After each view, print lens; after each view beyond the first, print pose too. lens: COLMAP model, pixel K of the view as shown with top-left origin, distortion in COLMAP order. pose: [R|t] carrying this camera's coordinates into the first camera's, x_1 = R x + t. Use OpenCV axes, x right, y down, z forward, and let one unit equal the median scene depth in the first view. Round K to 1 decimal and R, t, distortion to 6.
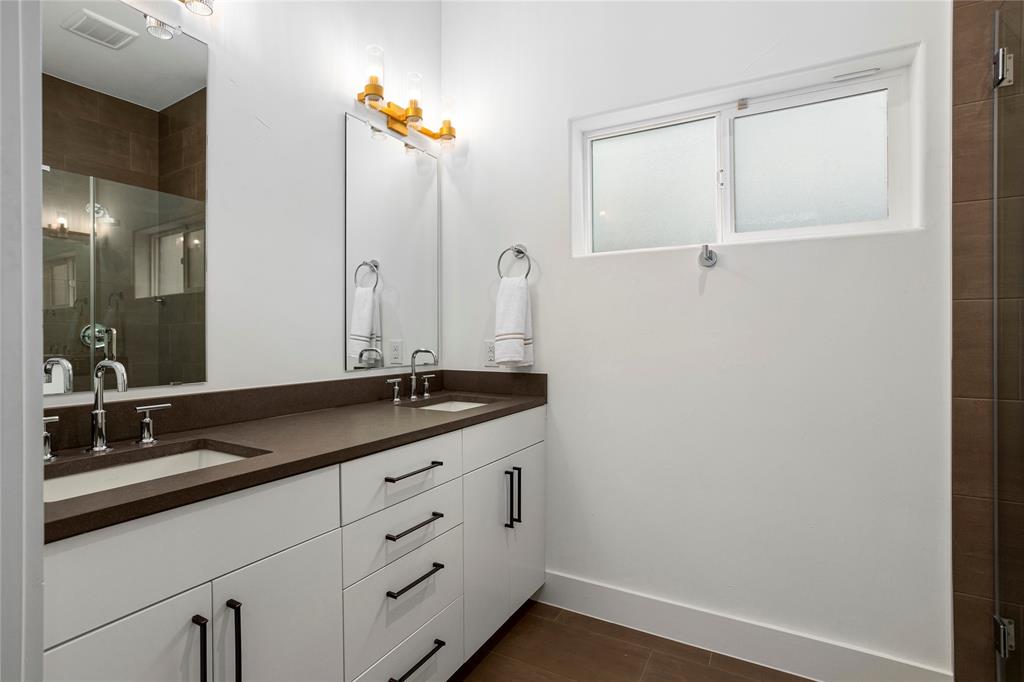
lens RADIAL K [[500.7, 0, 512.0], [0, 500.7, 341.0], [0, 0, 1]] dist [-0.055210, 0.030163]
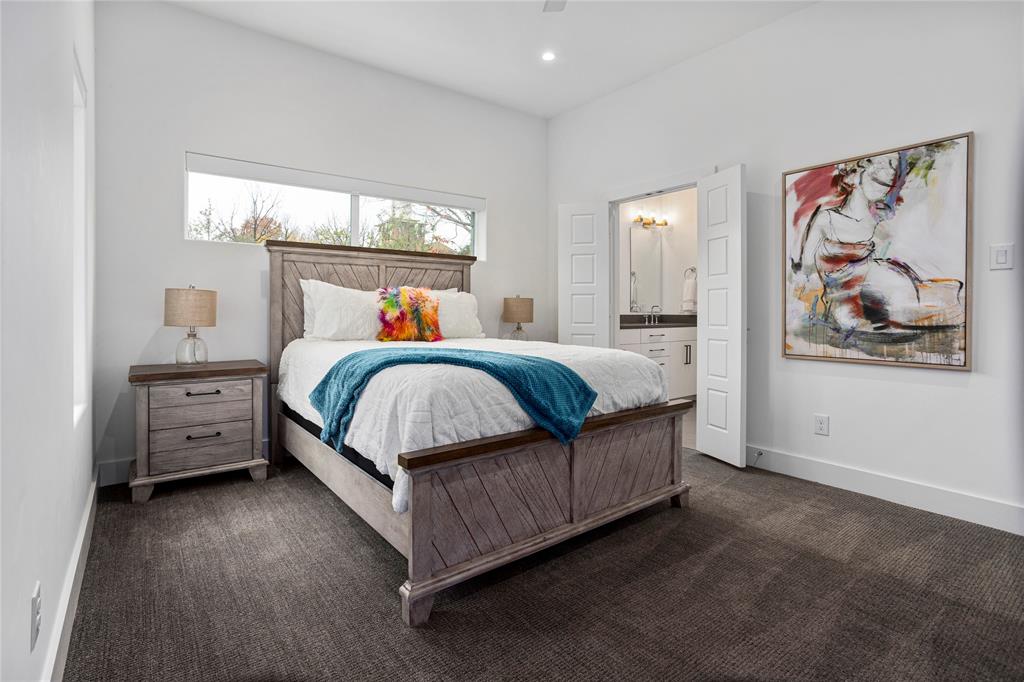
lens RADIAL K [[488.7, 0, 515.6], [0, 488.7, 311.8], [0, 0, 1]] dist [-0.001825, 0.000298]
pose [[0.920233, 0.008445, -0.391279, 0.167508], [-0.007346, 0.999964, 0.004306, 0.041320], [0.391301, -0.001089, 0.920262, -1.784747]]
